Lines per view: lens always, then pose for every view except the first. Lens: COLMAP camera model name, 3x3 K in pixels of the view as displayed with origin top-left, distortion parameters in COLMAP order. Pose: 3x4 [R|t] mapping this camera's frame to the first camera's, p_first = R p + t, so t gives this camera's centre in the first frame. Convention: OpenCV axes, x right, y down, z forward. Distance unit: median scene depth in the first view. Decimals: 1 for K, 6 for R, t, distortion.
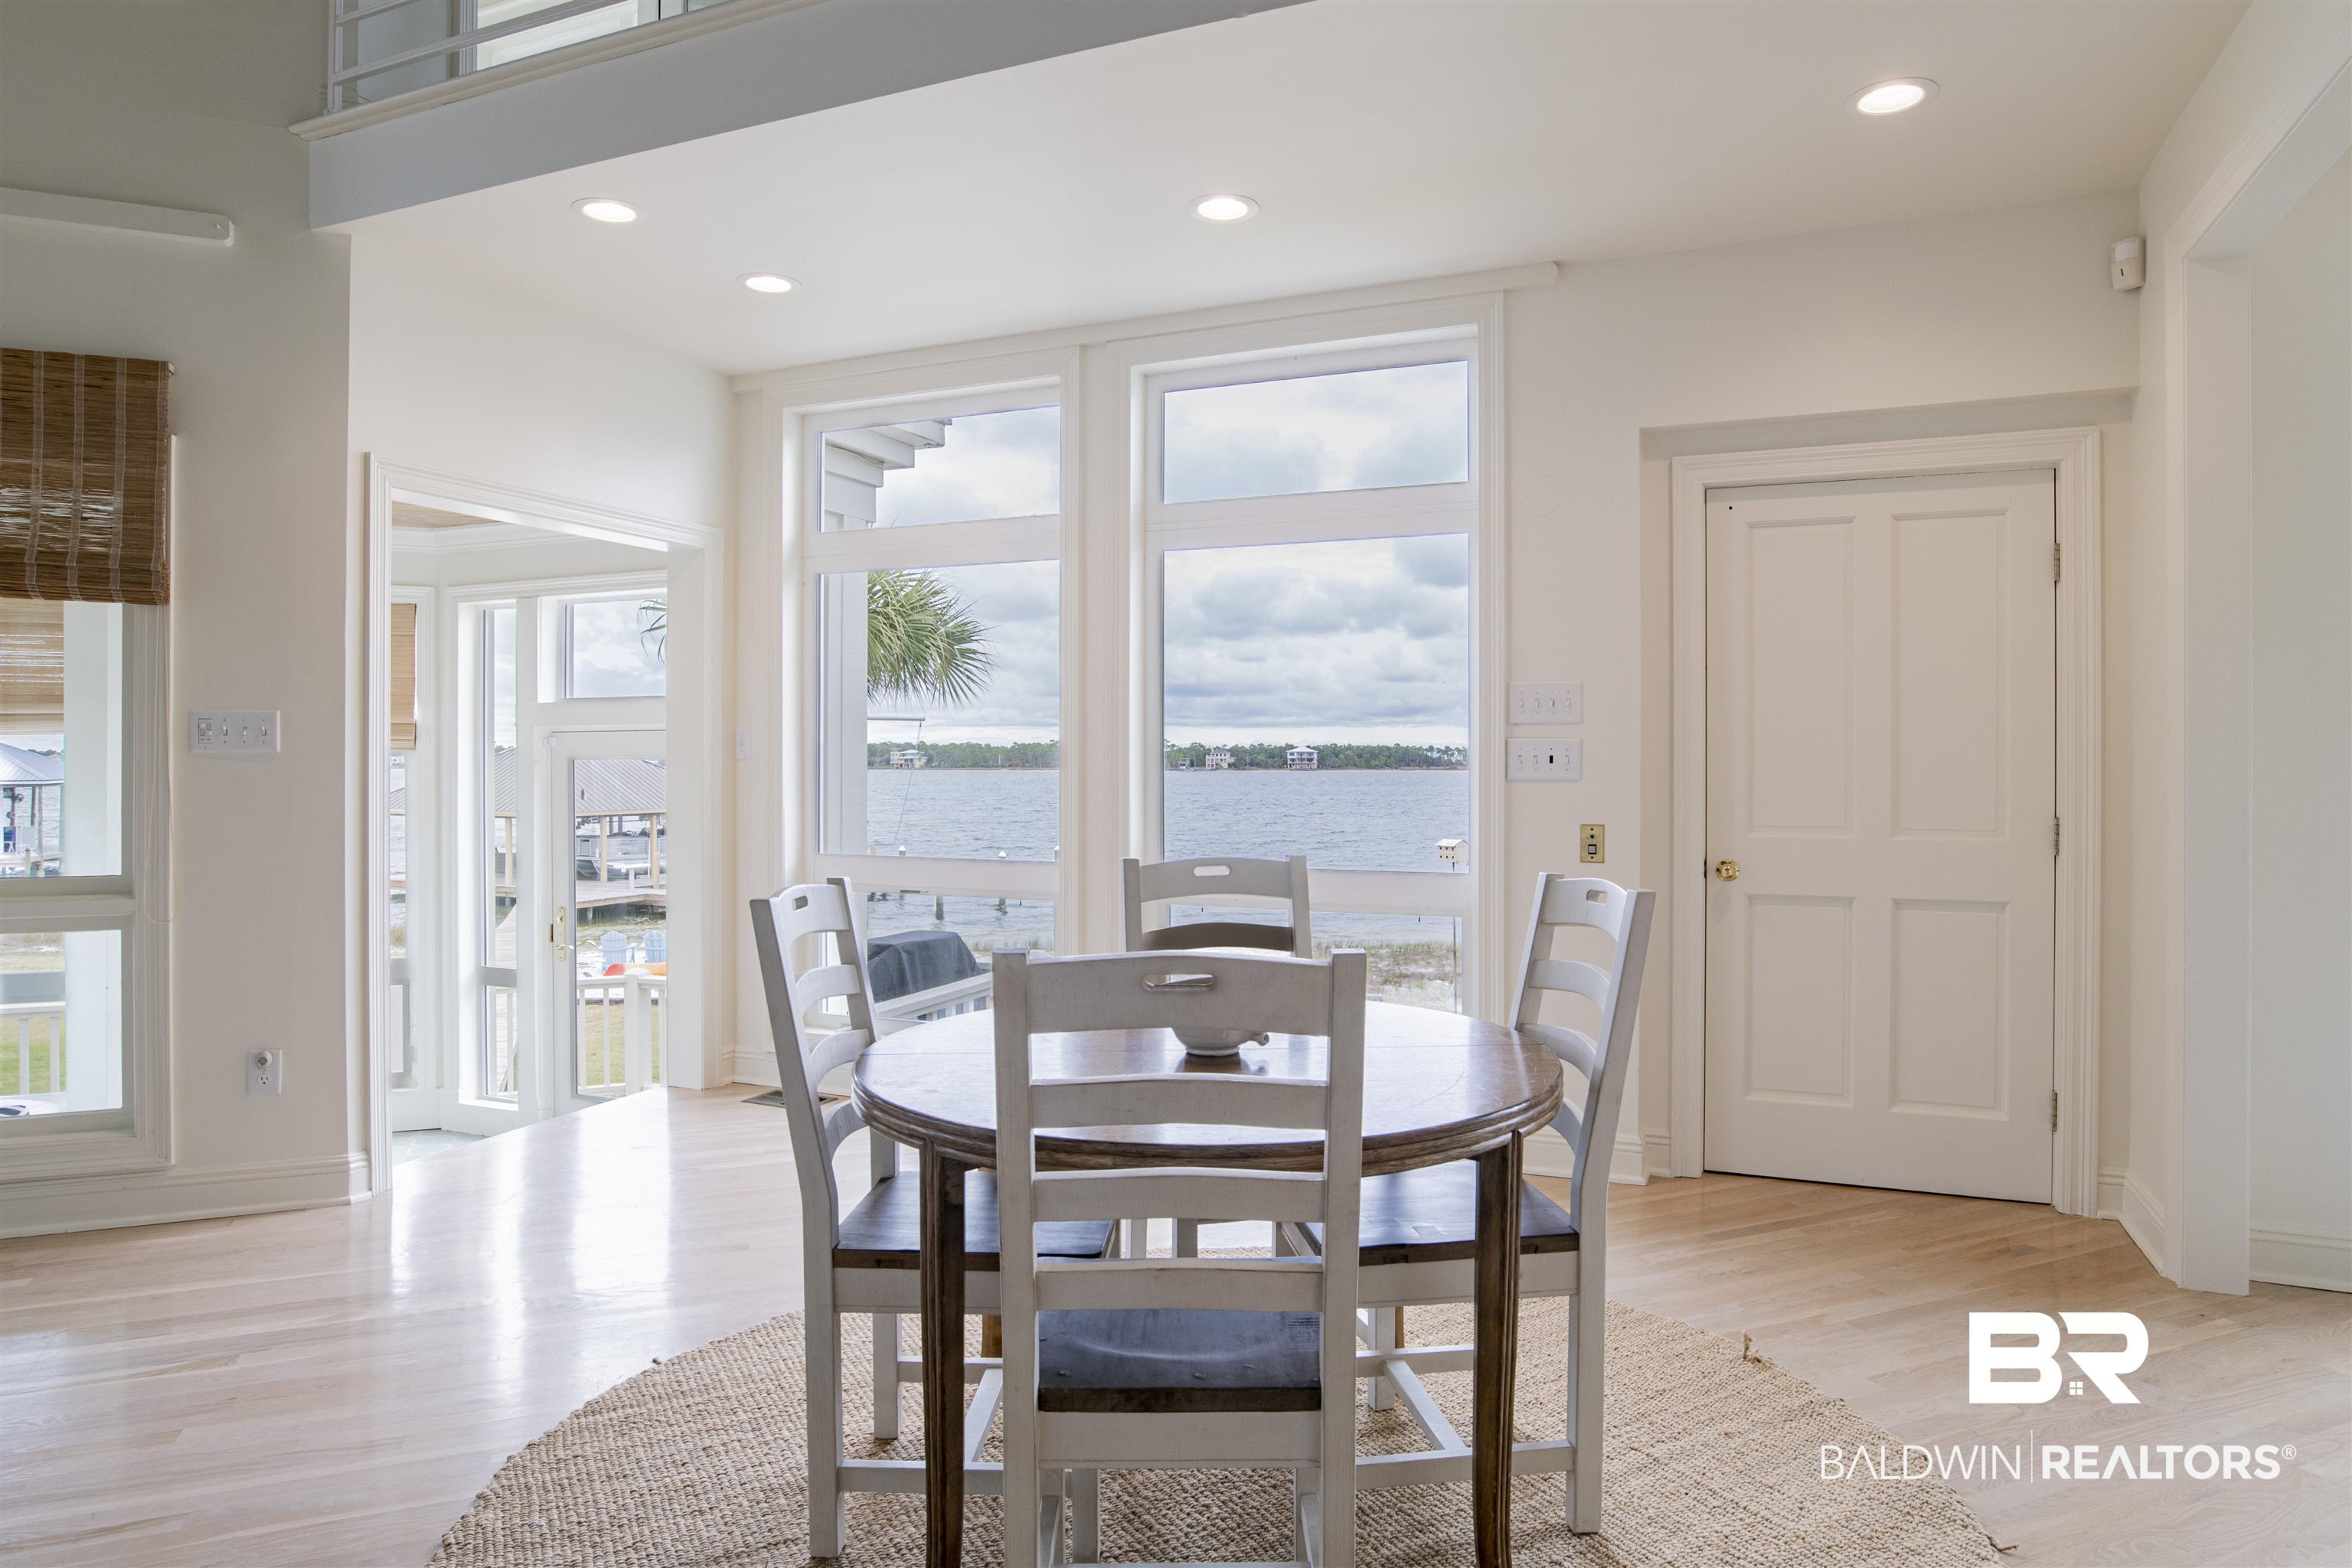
lens RADIAL K [[1446.4, 0, 1182.8], [0, 1446.4, 773.0], [0, 0, 1]] dist [-0.030072, 0.001710]
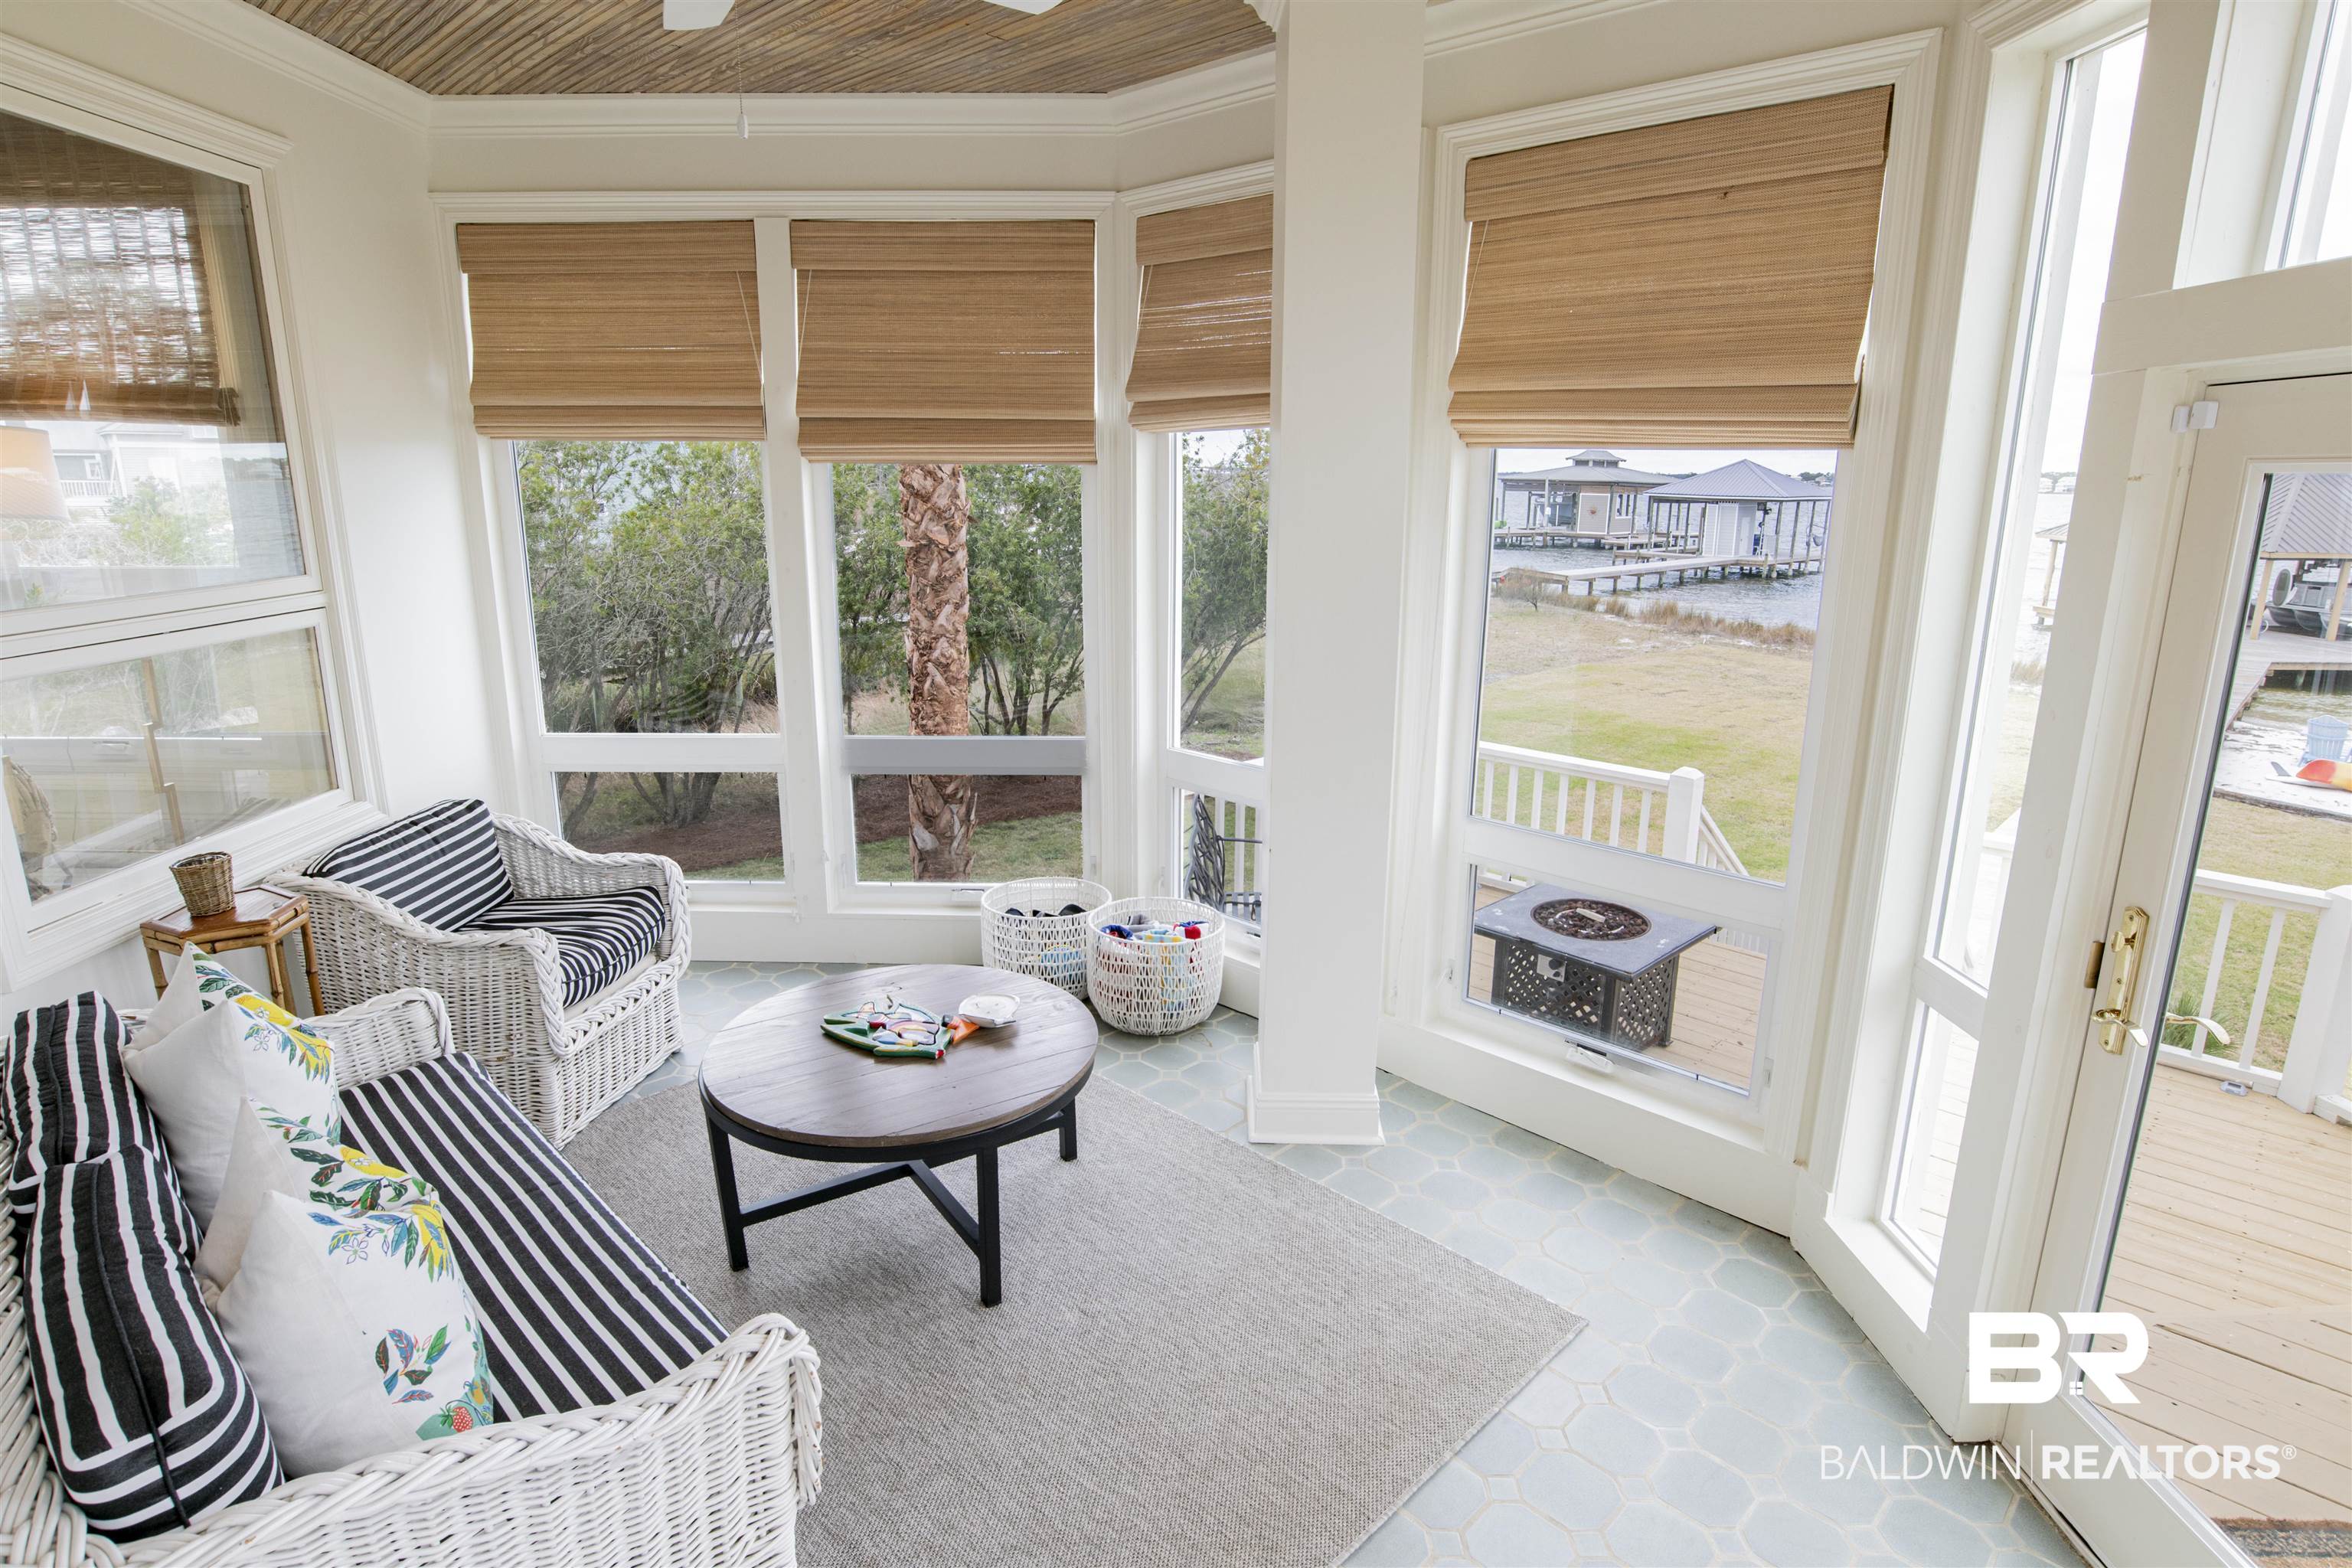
lens RADIAL K [[1275.3, 0, 1172.6], [0, 1275.3, 786.7], [0, 0, 1]] dist [-0.020969, 0.002432]
pose [[0.427987, 0.217170, -0.877305, -0.048023], [-0.014126, 0.972190, 0.233766, -0.000544], [0.903675, -0.087656, 0.419152, 0.117658]]
